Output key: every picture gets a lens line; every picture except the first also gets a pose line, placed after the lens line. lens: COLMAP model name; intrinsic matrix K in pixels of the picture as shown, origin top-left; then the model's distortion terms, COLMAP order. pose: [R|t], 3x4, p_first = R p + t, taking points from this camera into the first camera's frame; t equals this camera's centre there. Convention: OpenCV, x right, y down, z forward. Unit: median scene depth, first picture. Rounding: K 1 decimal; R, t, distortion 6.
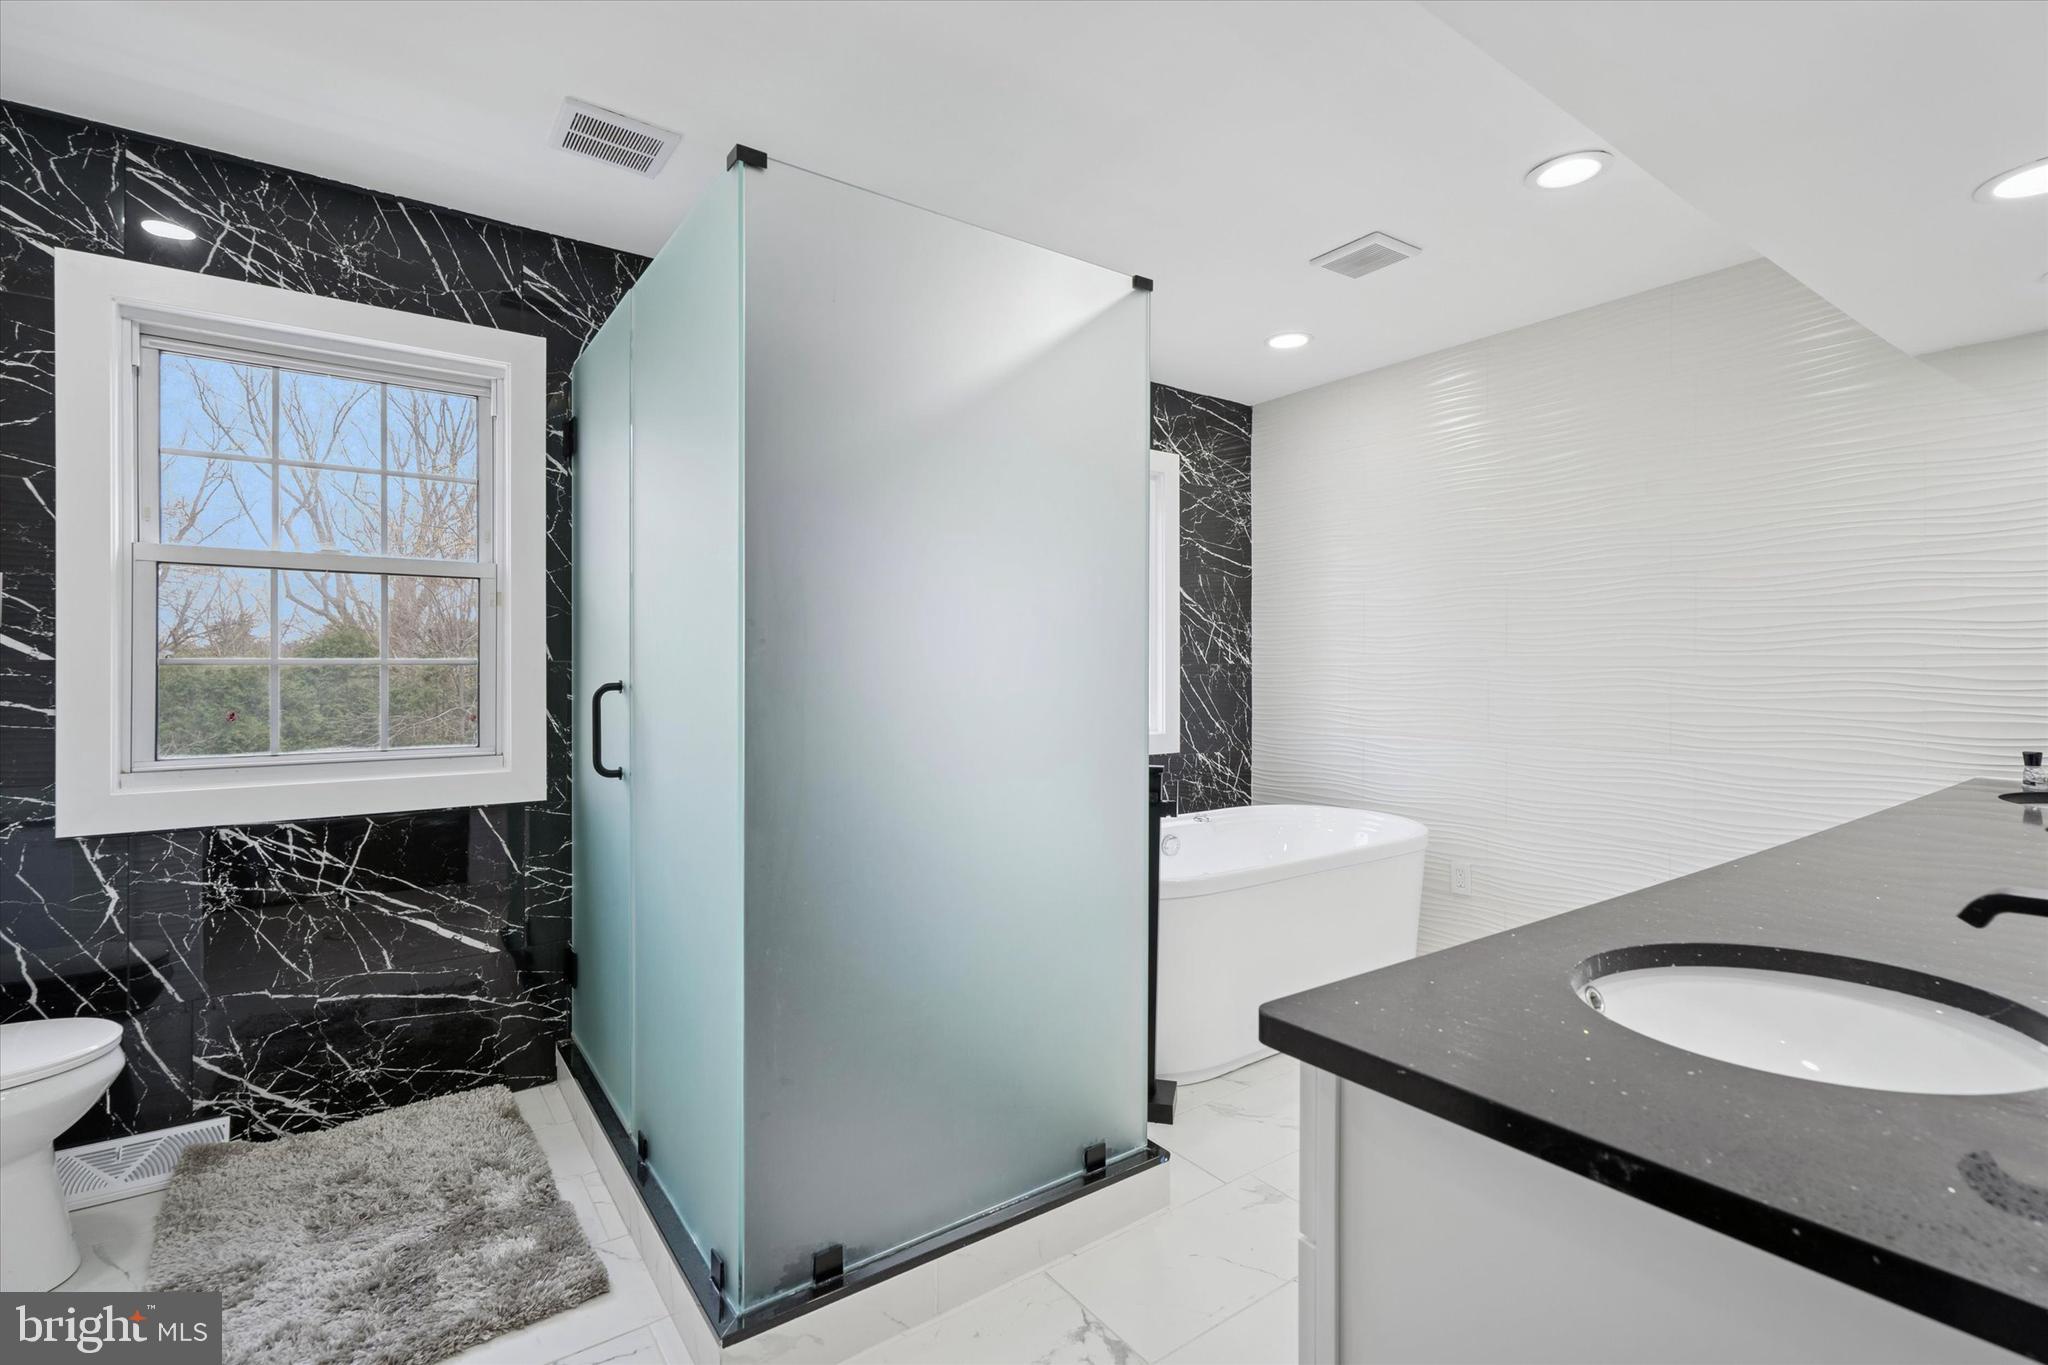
lens RADIAL K [[940.3, 0, 1027.7], [0, 940.3, 669.3], [0, 0, 1]] dist [0.005192, -0.003198]
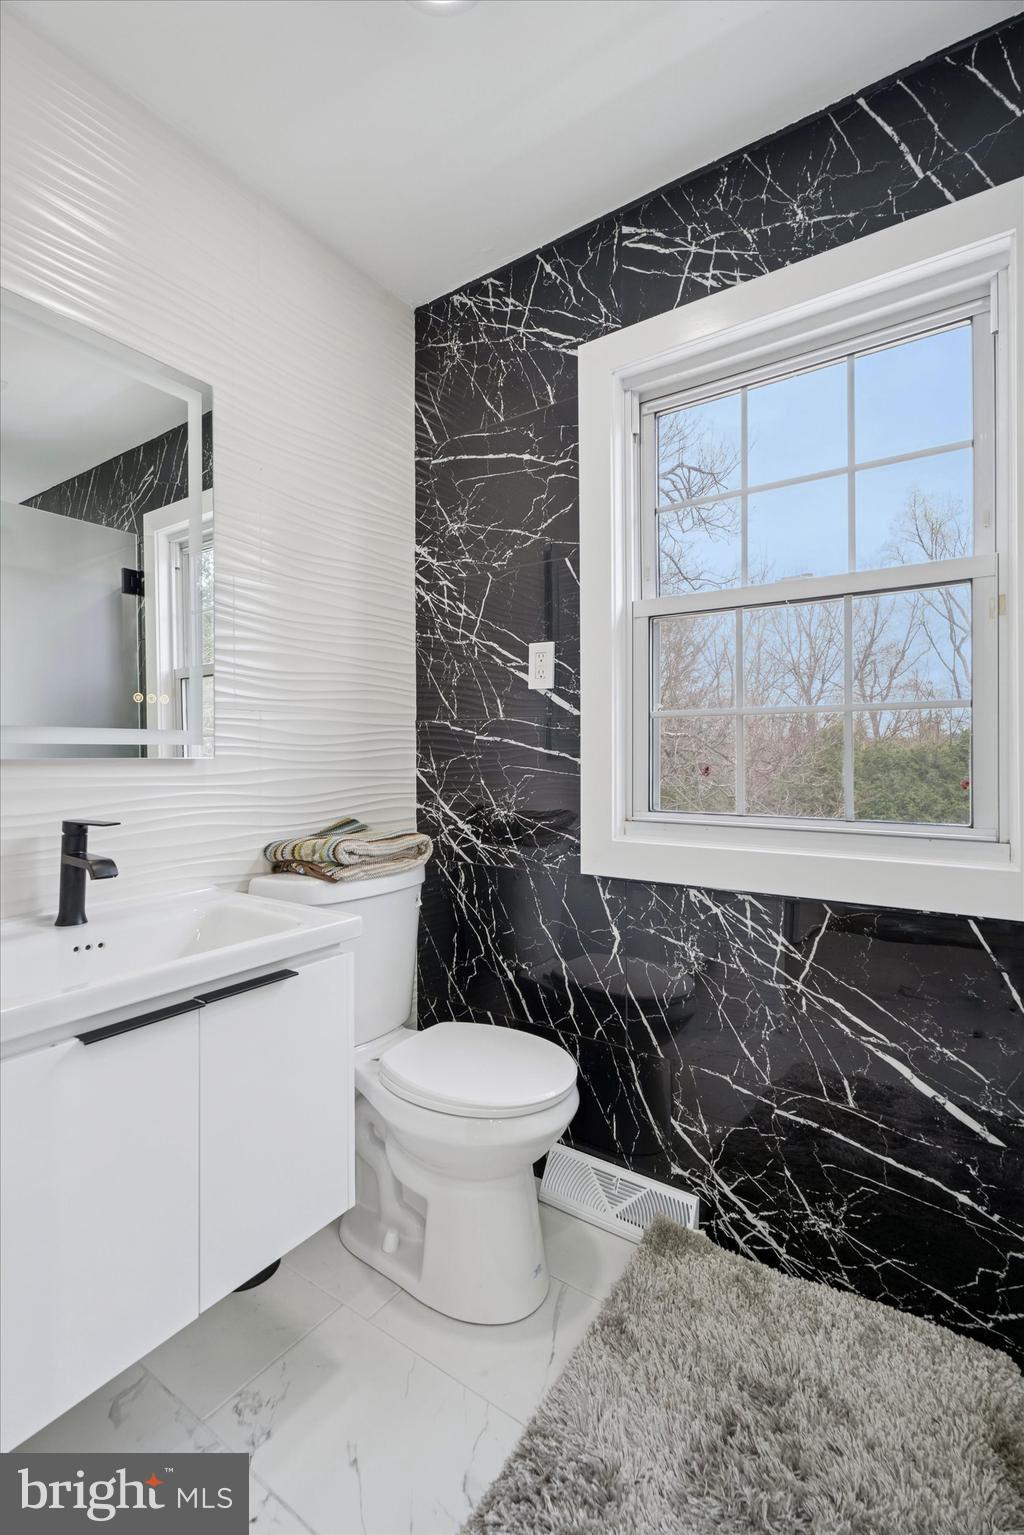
lens RADIAL K [[704.8, 0, 518.3], [0, 704.8, 748.7], [0, 0, 1]] dist [0.005192, -0.003198]
pose [[0.337105, -0.005505, -0.941451, -0.242725], [0.001566, 0.999985, -0.005286, 0.031846], [0.941466, 0.000307, 0.337109, 0.587519]]
